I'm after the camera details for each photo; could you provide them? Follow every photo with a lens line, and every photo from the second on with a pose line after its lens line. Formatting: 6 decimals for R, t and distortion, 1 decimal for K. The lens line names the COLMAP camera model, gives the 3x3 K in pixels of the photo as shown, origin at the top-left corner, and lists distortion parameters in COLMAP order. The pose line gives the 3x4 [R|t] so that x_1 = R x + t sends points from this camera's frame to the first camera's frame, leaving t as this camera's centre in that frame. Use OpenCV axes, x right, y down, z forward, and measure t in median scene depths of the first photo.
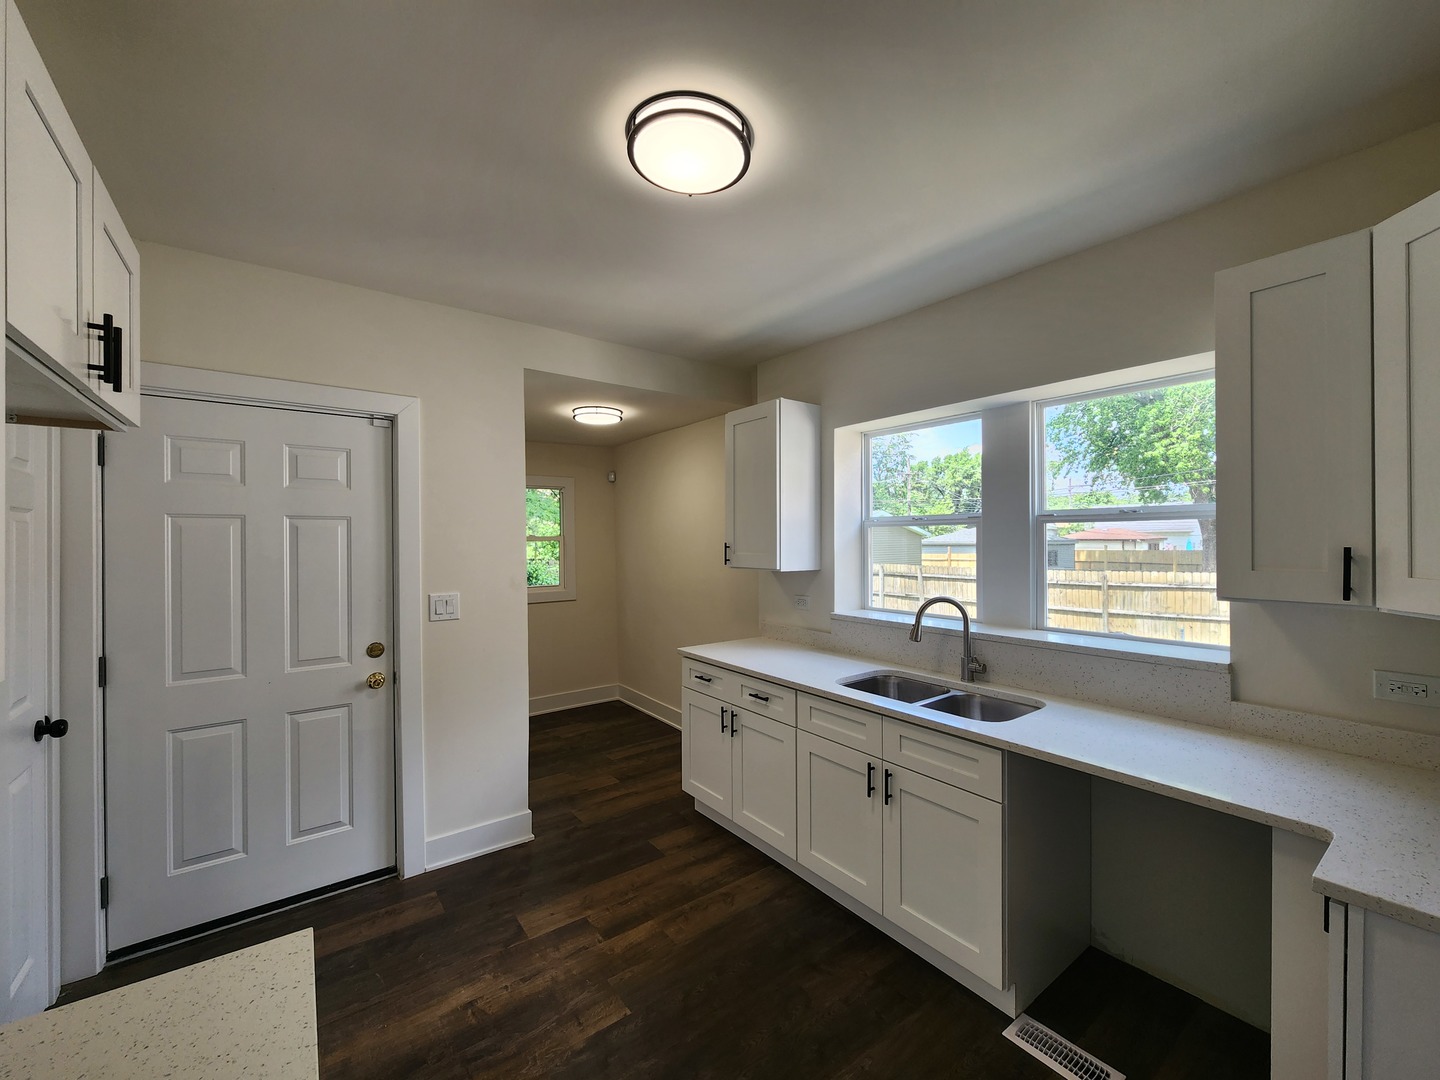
lens RADIAL K [[572.7, 0, 720.0], [0, 572.7, 540.0], [0, 0, 1]] dist [0.000428, 0.000072]
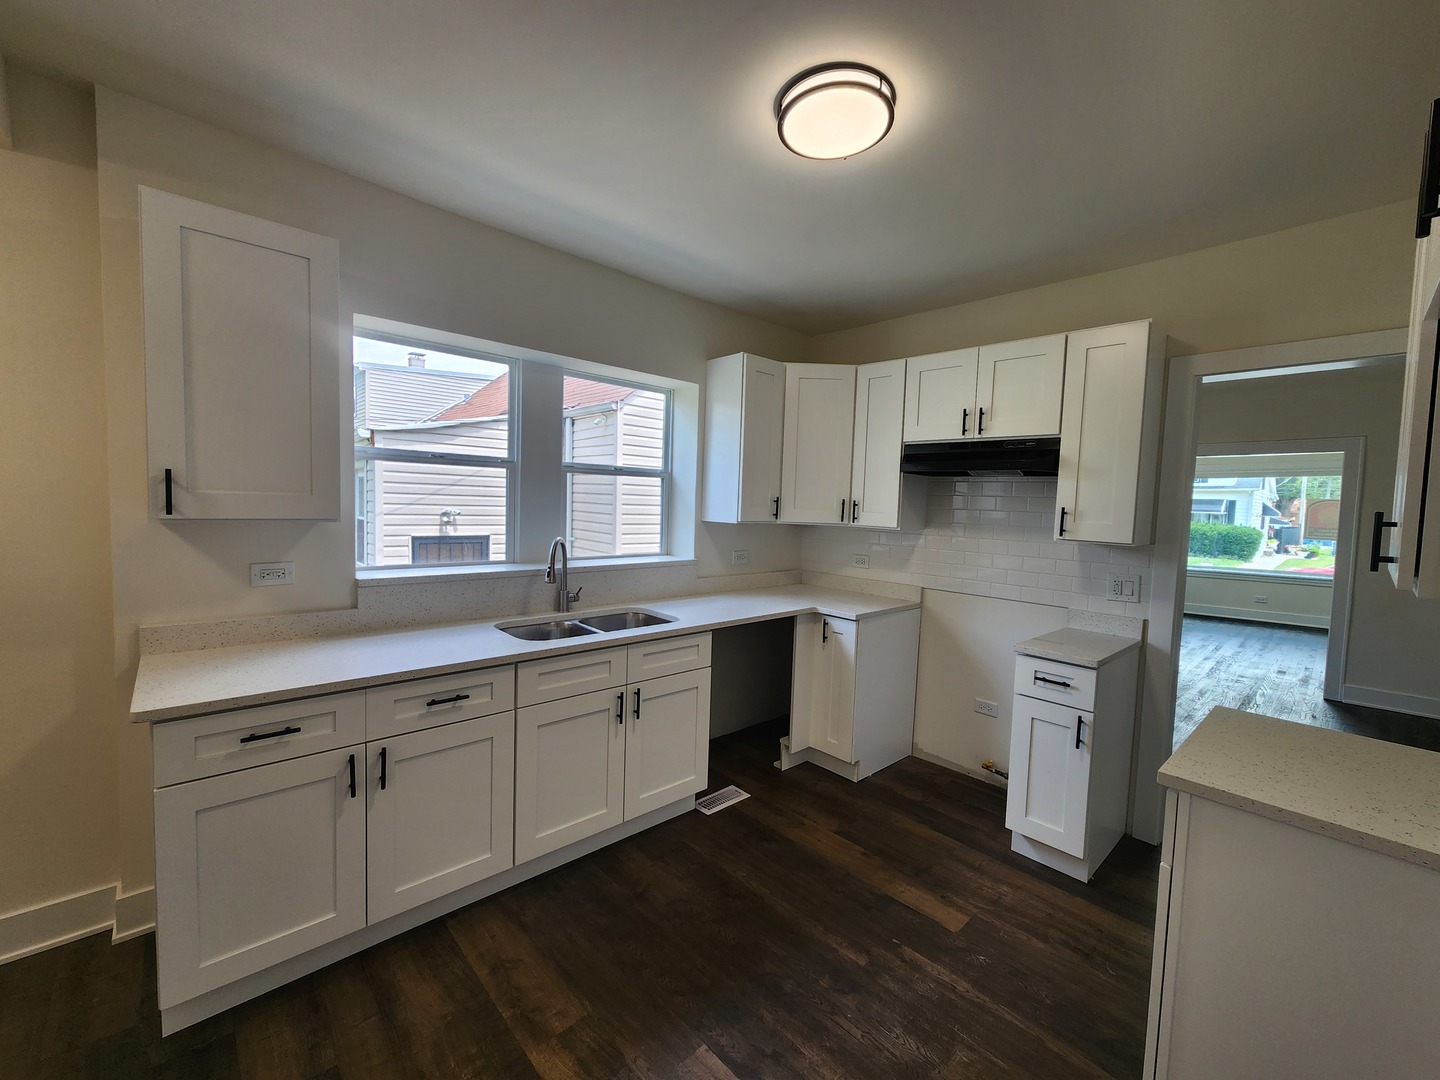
lens RADIAL K [[591.1, 0, 720.0], [0, 591.1, 540.0], [0, 0, 1]] dist [-0.000847, -0.000225]
pose [[-0.095180, -0.062220, 0.993514, -0.720621], [-0.028453, 0.997807, 0.059763, 0.028764], [-0.995053, -0.022580, -0.096742, 0.802068]]
